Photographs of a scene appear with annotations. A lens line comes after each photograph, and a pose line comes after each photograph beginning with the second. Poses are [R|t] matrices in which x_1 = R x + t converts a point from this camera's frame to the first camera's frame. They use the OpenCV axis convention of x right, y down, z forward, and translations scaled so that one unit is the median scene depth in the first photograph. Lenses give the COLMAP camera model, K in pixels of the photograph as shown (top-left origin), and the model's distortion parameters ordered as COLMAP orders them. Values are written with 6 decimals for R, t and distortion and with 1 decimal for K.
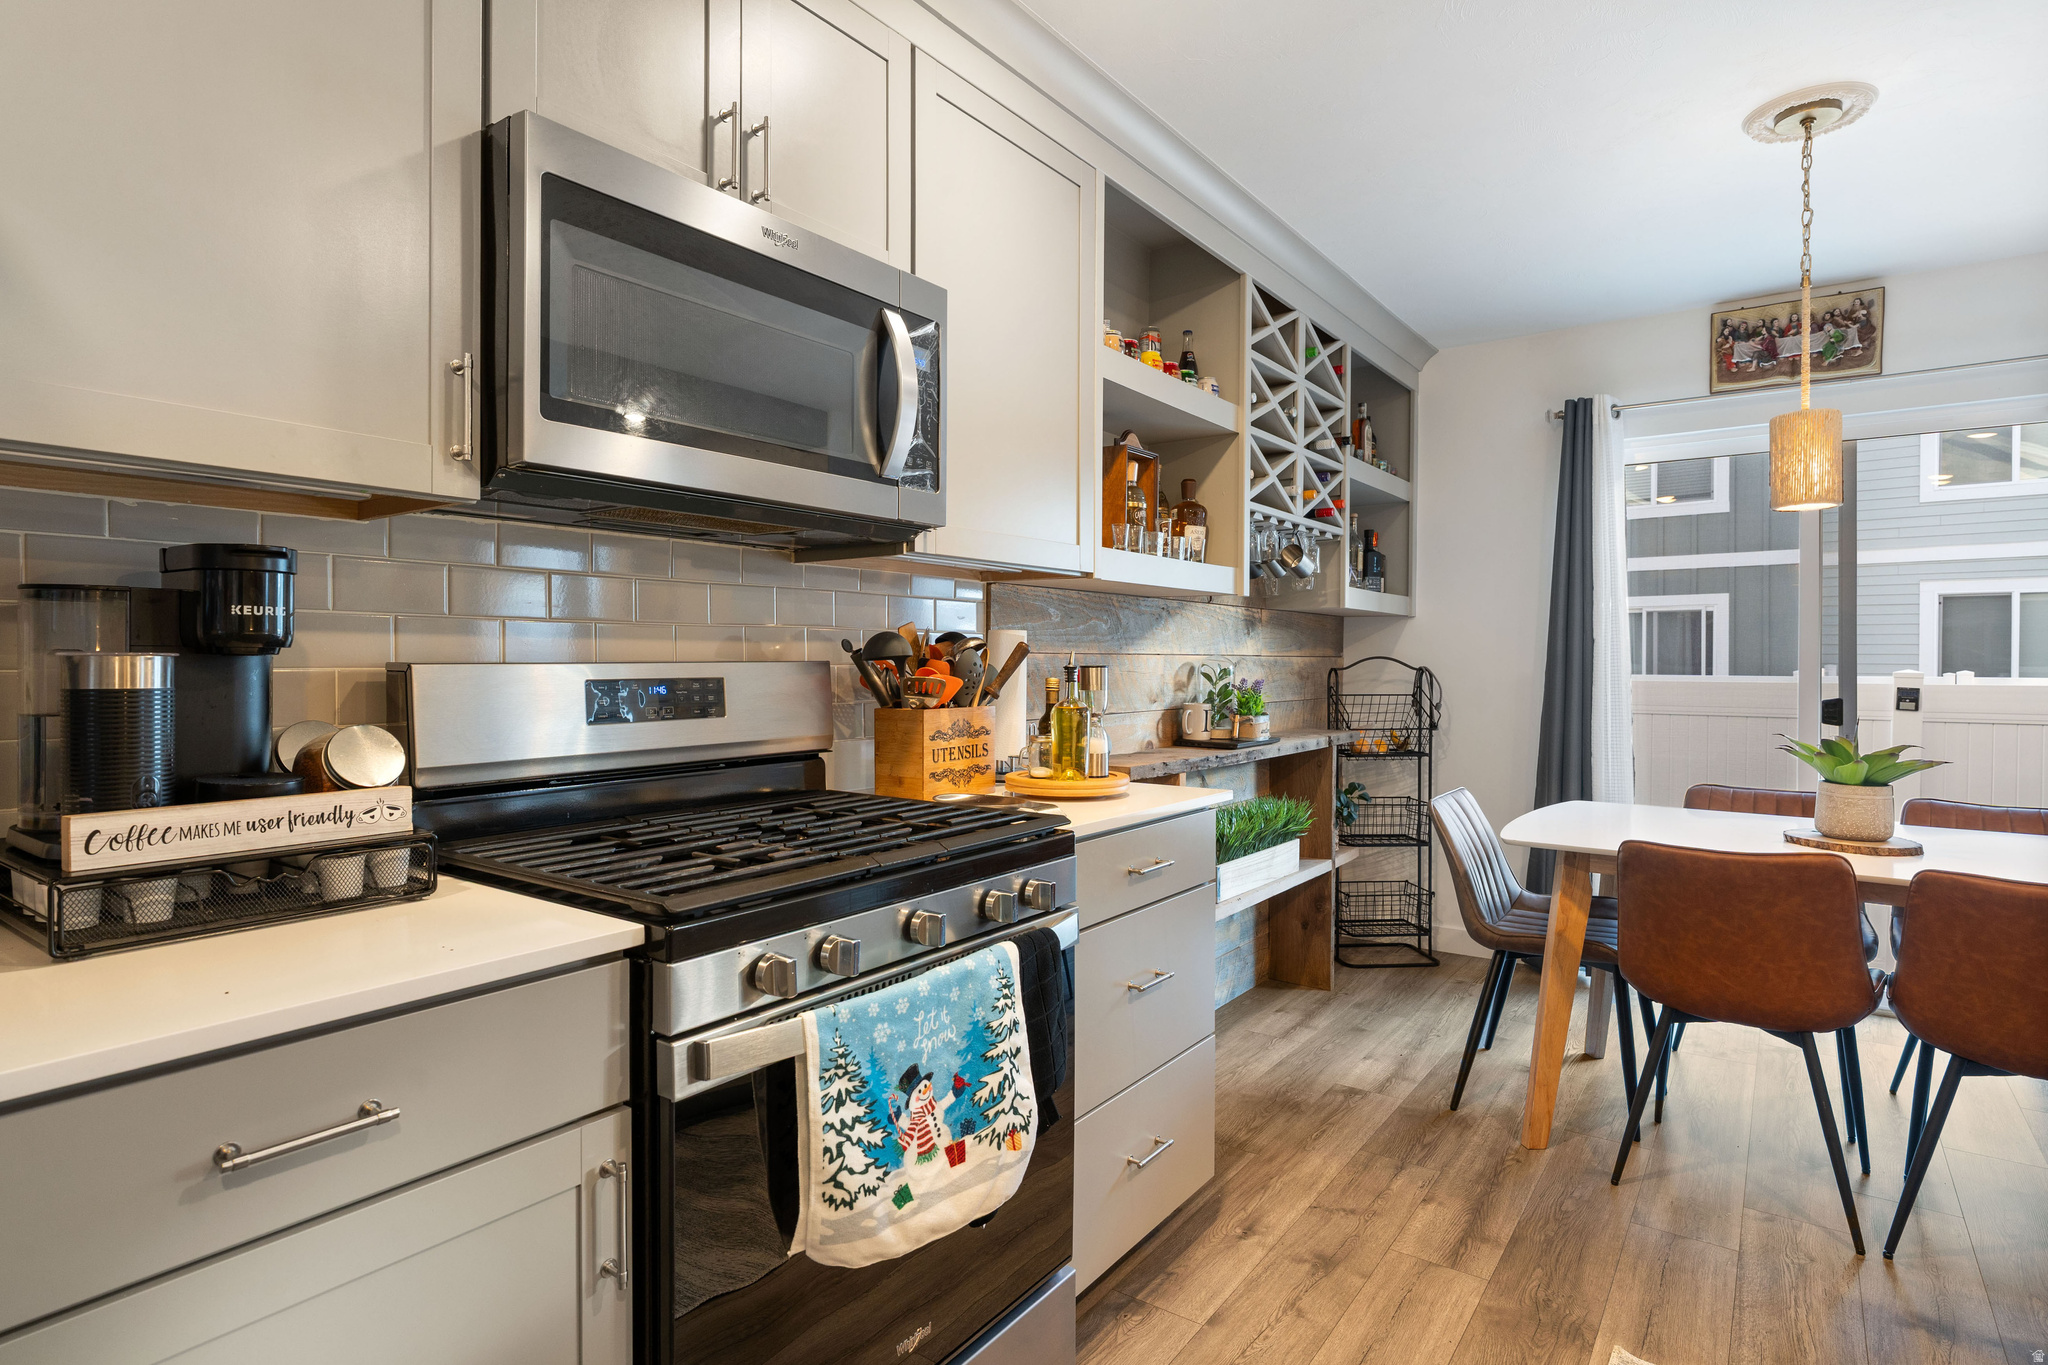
lens RADIAL K [[1064.5, 0, 1022.7], [0, 1064.5, 667.2], [0, 0, 1]] dist [-0.004247, 0.001044]
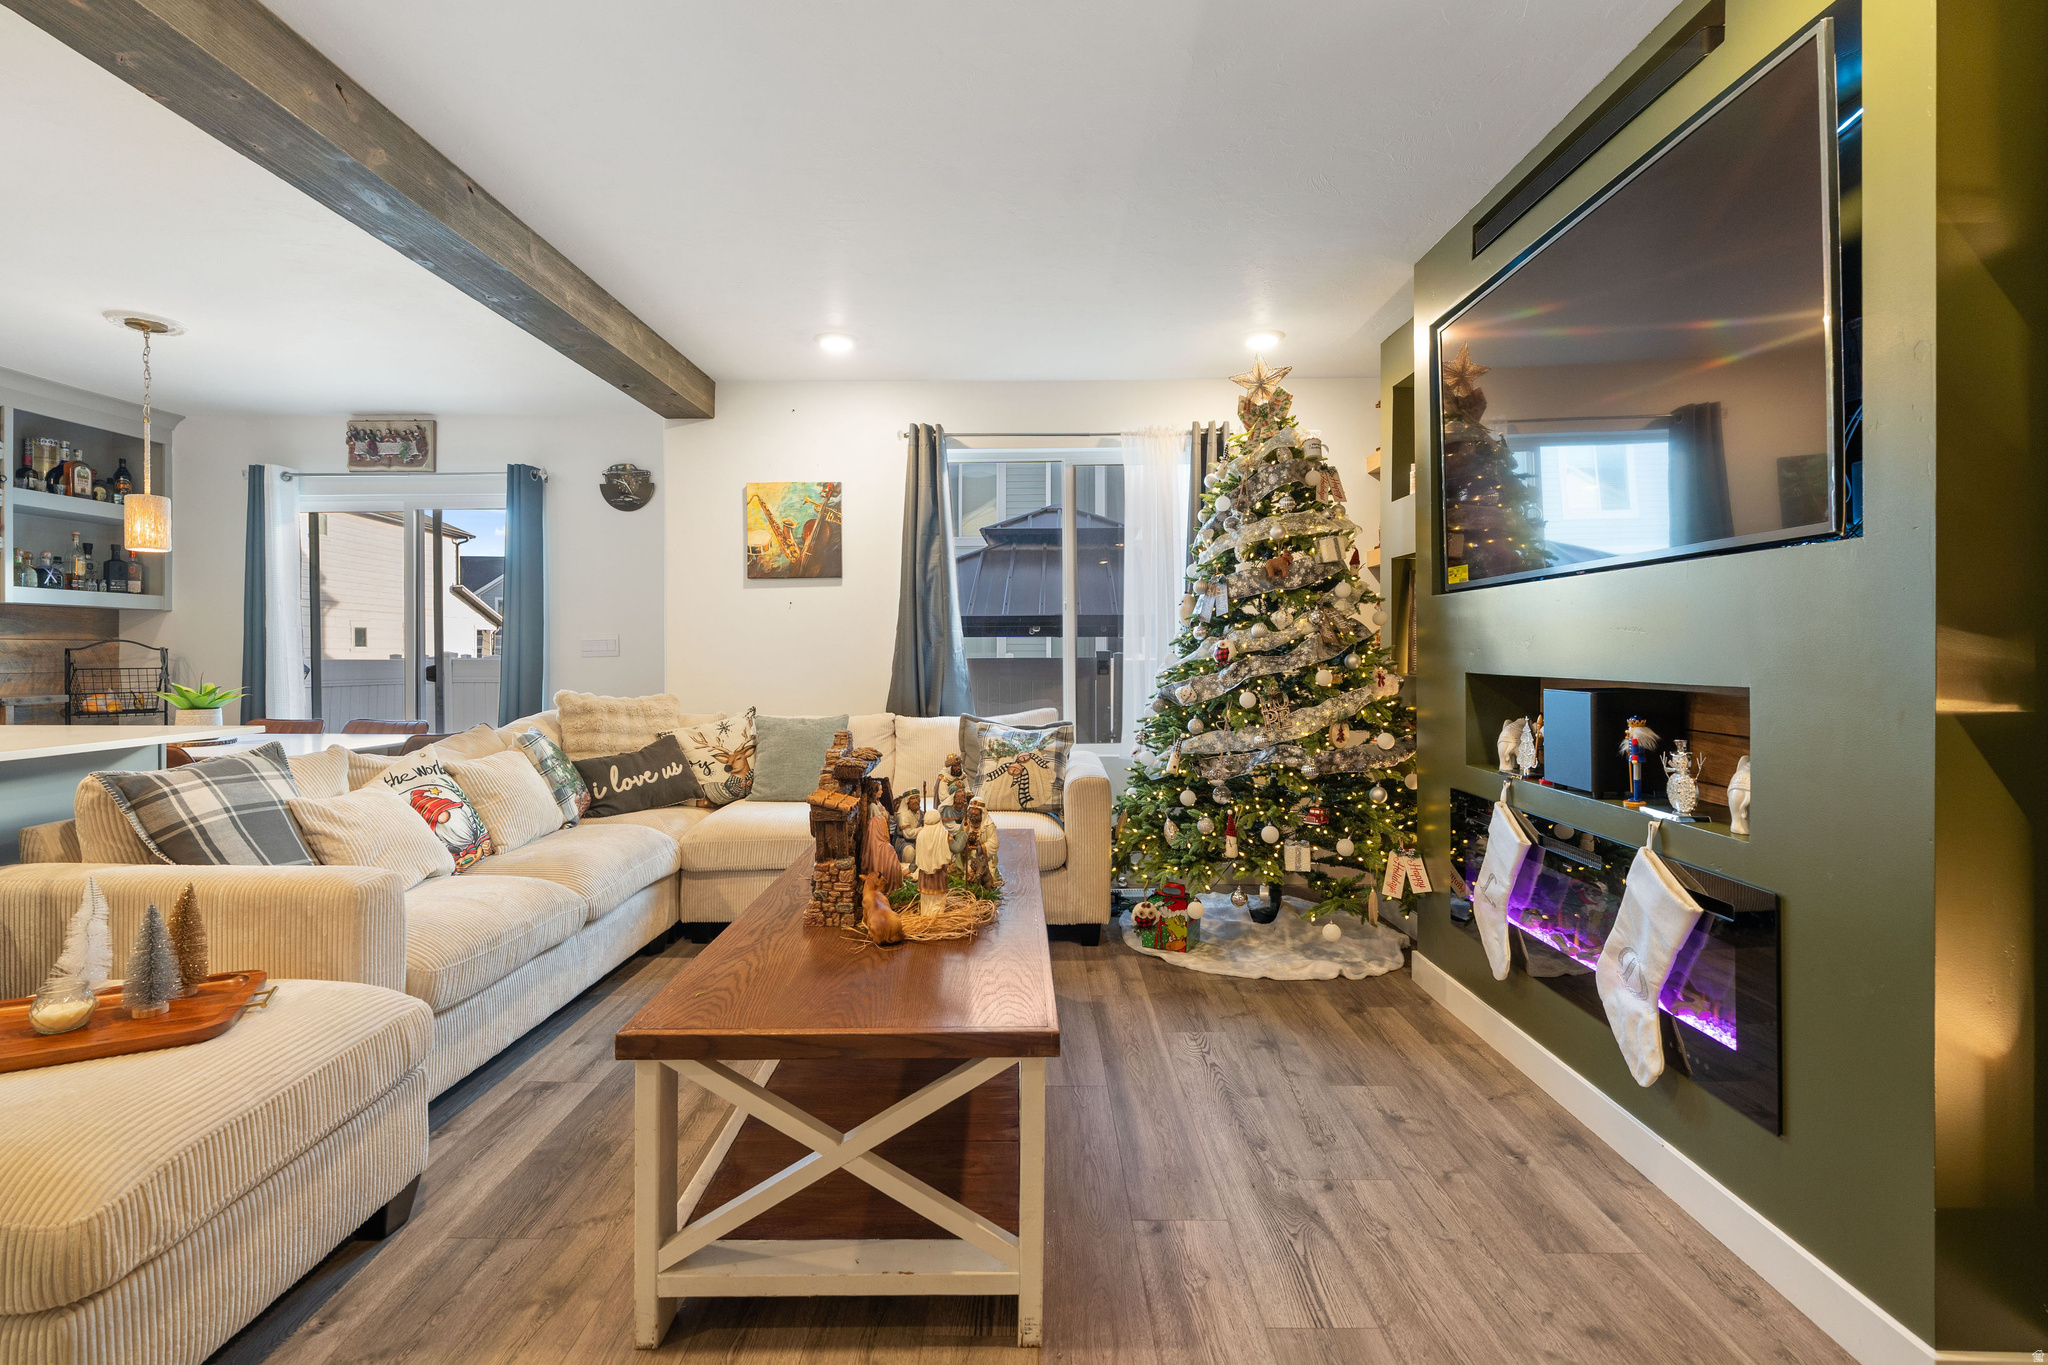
lens RADIAL K [[926.0, 0, 1019.4], [0, 926.0, 656.7], [0, 0, 1]] dist [-0.006068, 0.001738]
pose [[0.815076, -0.006543, 0.579317, 1.021919], [0.007583, 0.999971, 0.000624, 0.032408], [-0.579304, 0.003884, 0.815102, -1.042981]]
